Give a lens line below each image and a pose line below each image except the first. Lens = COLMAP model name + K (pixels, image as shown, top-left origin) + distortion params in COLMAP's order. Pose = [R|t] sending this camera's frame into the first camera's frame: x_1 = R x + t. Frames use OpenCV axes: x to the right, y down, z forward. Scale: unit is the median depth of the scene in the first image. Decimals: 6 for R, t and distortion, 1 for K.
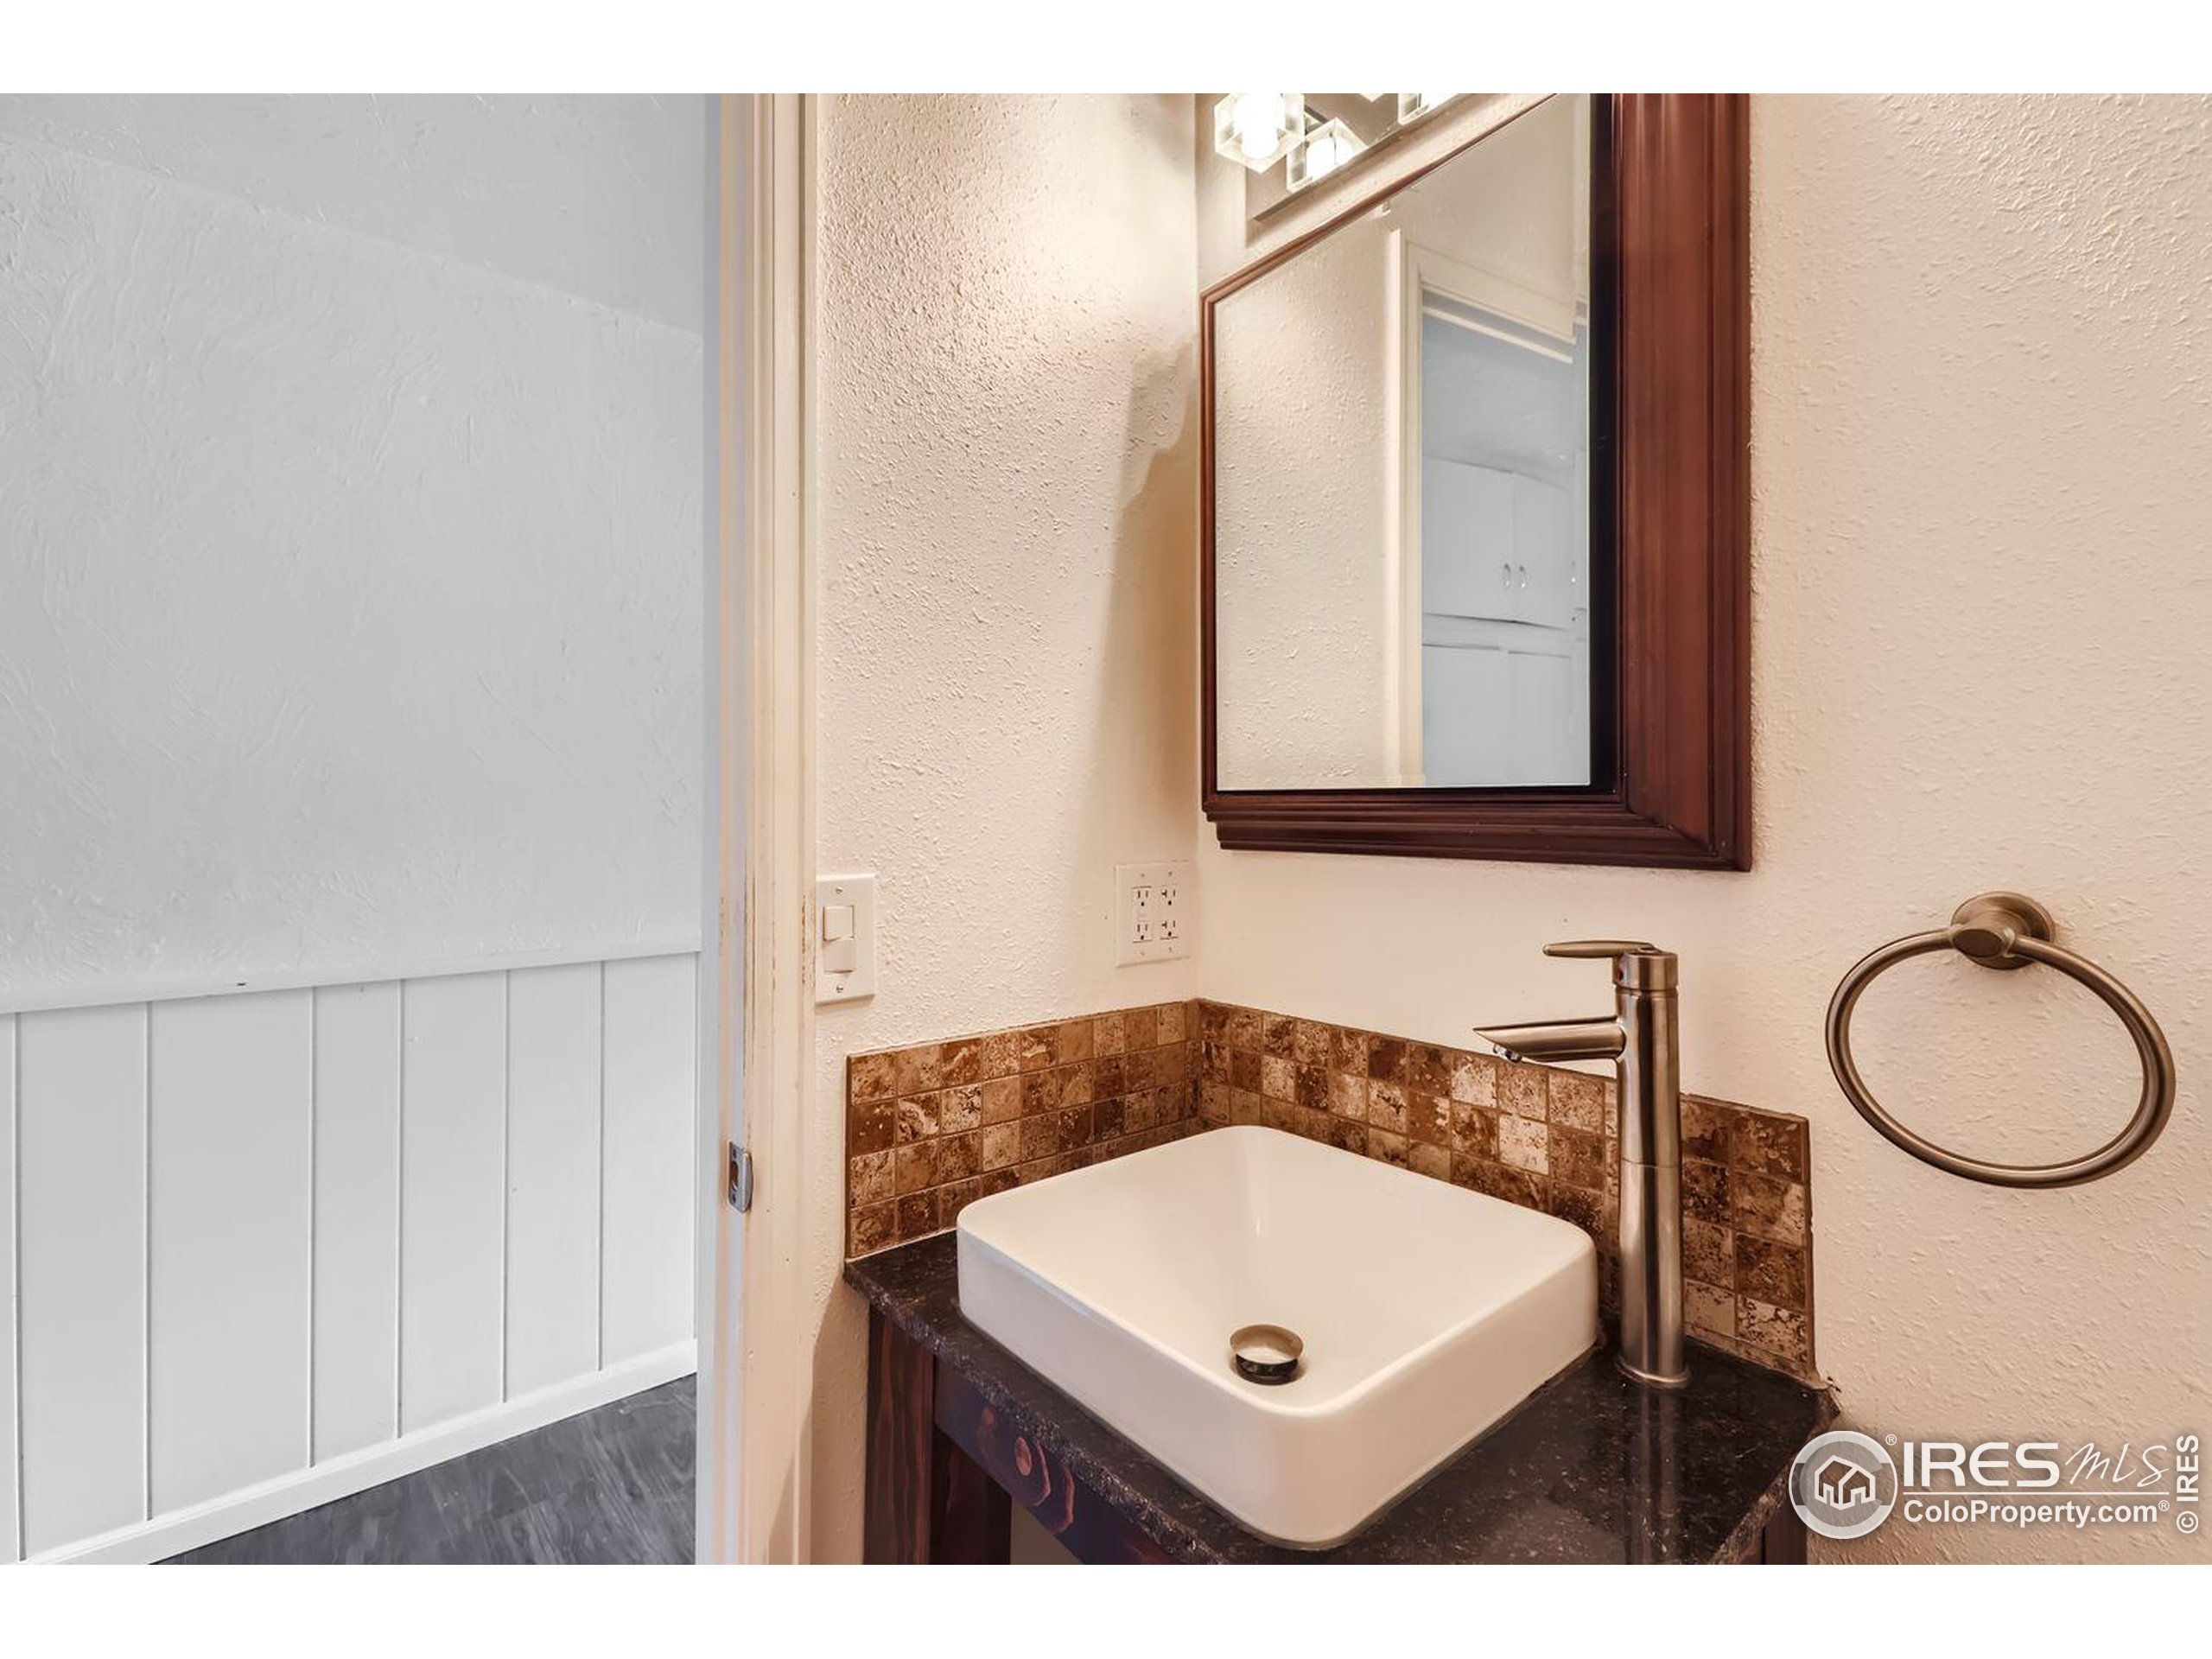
lens RADIAL K [[1007.2, 0, 1098.8], [0, 1007.2, 830.3], [0, 0, 1]] dist [0.003645, -0.000125]
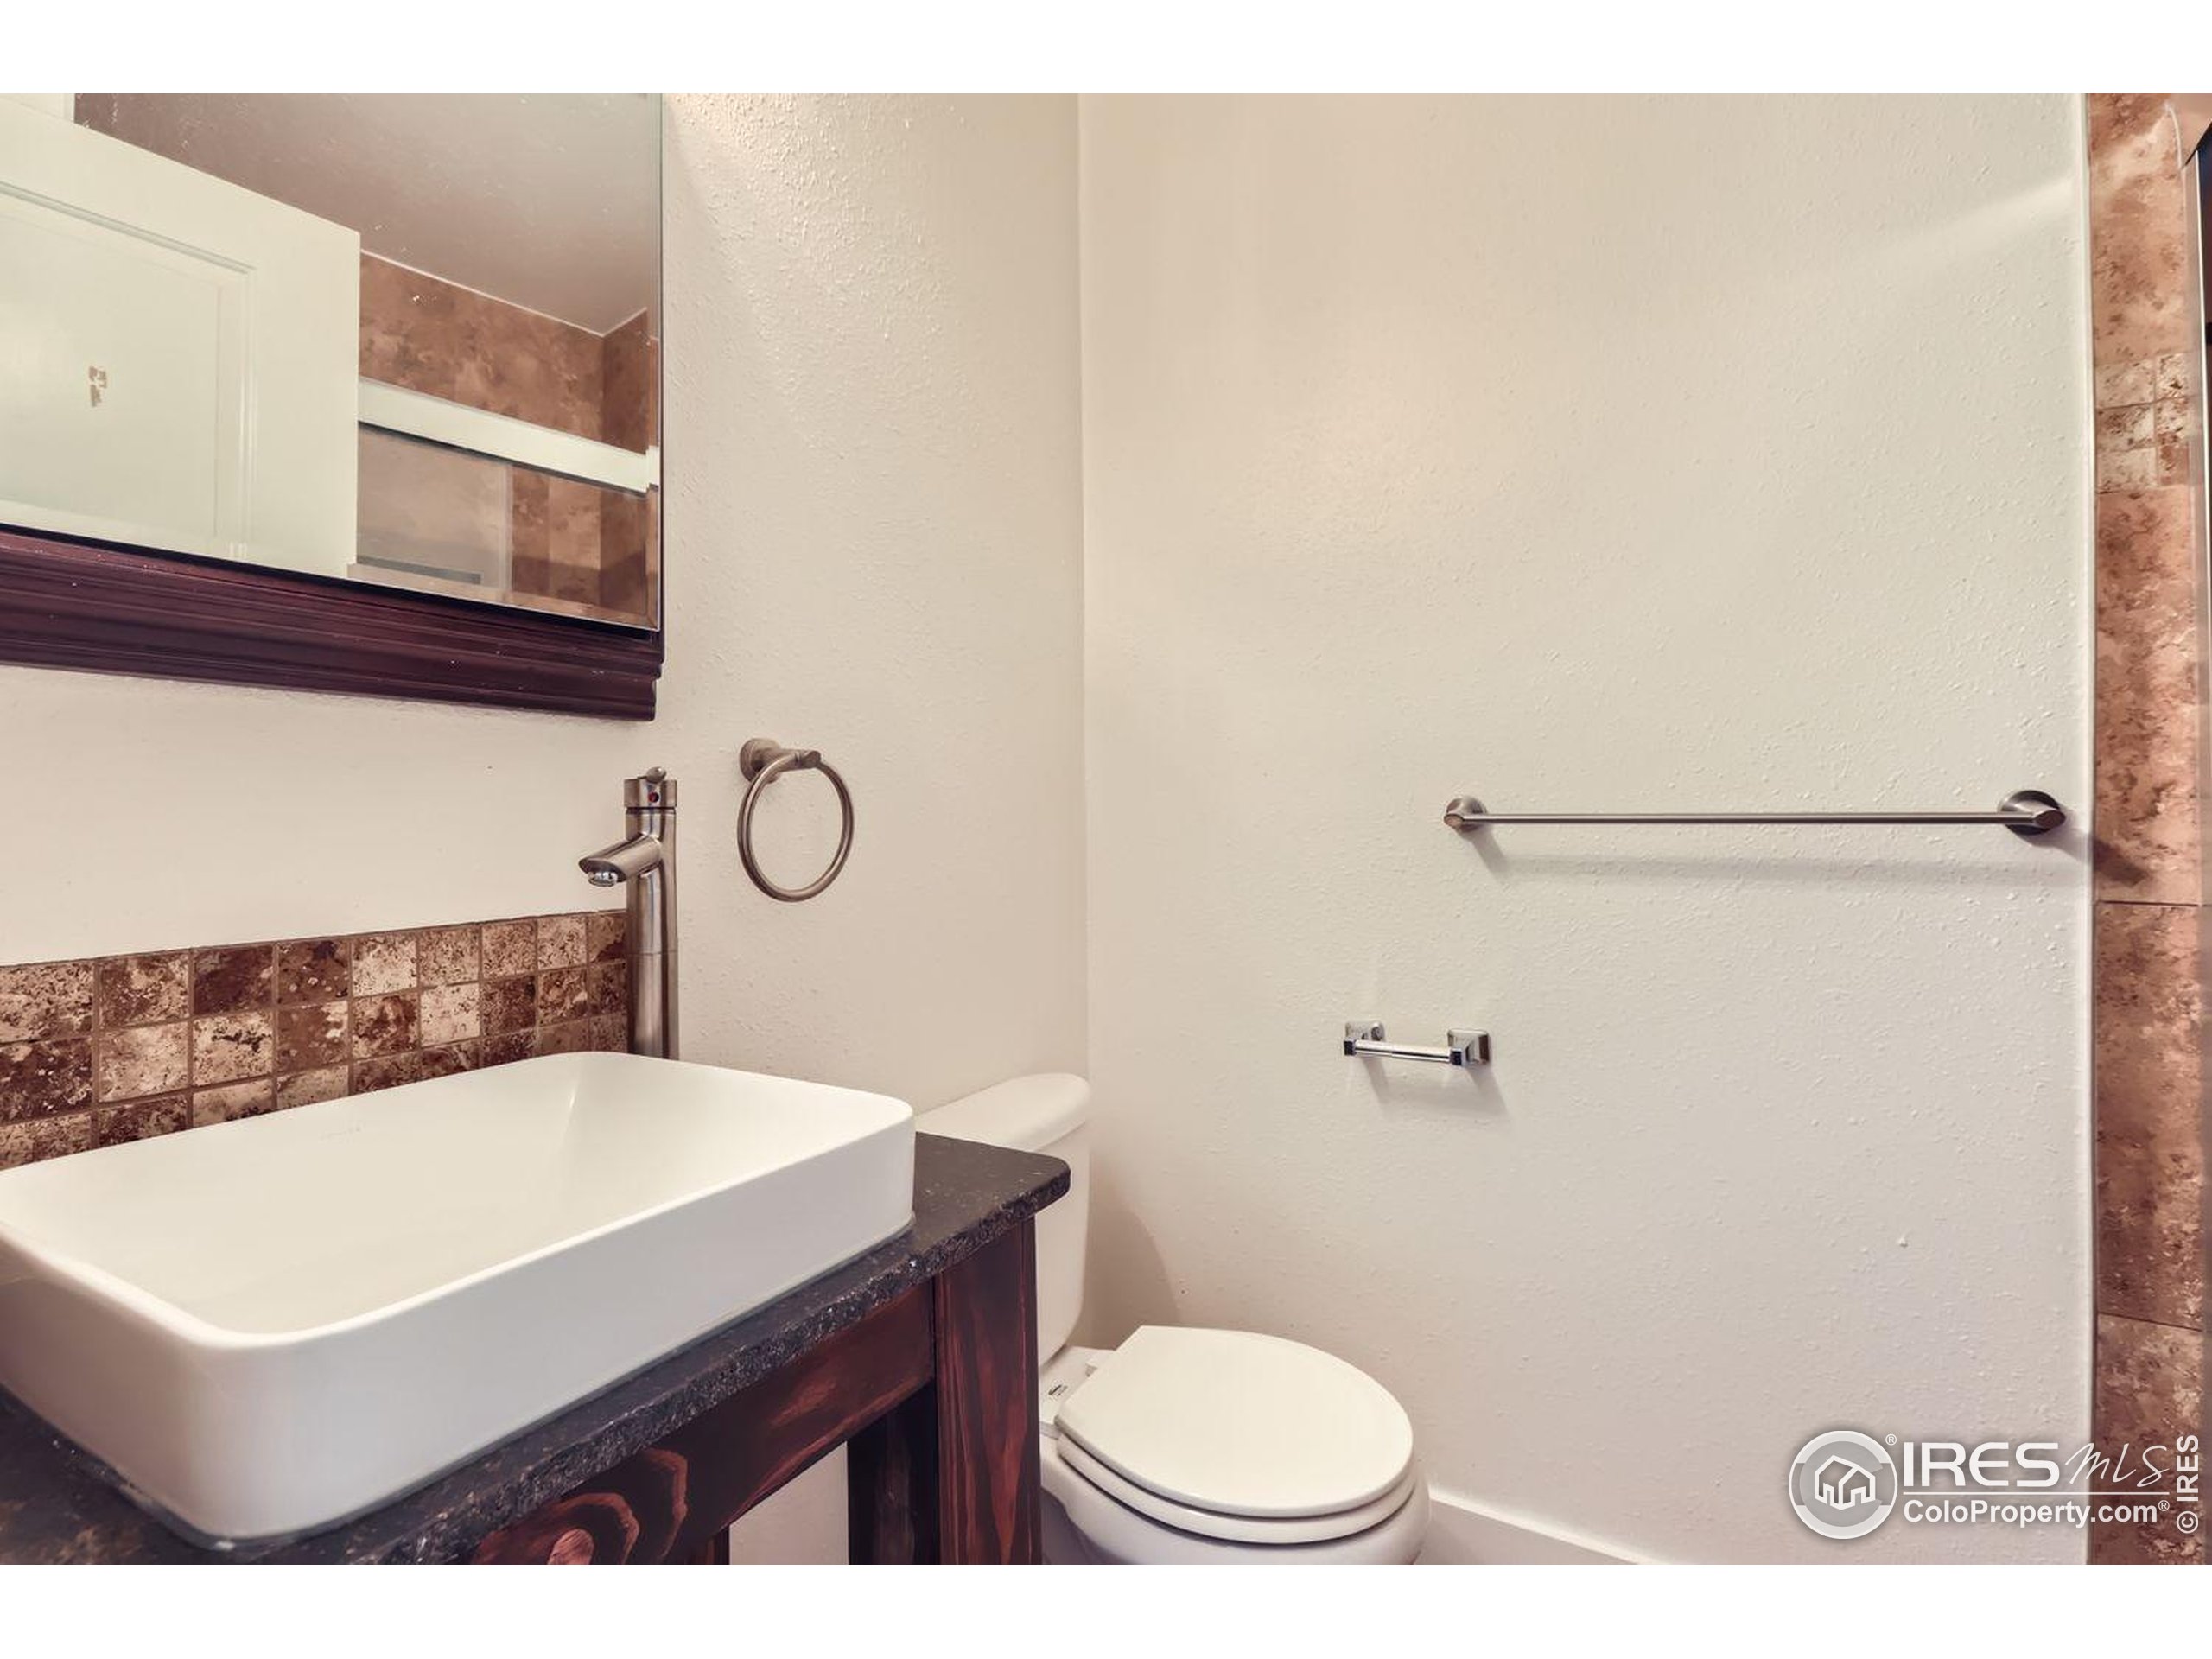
lens RADIAL K [[1007.2, 0, 1098.8], [0, 1007.2, 830.3], [0, 0, 1]] dist [0.003645, -0.000125]
pose [[-0.349760, -0.009201, 0.936794, -0.608809], [0.022194, 0.999590, 0.018105, 0.133813], [-0.936576, 0.027124, -0.349413, 0.727540]]
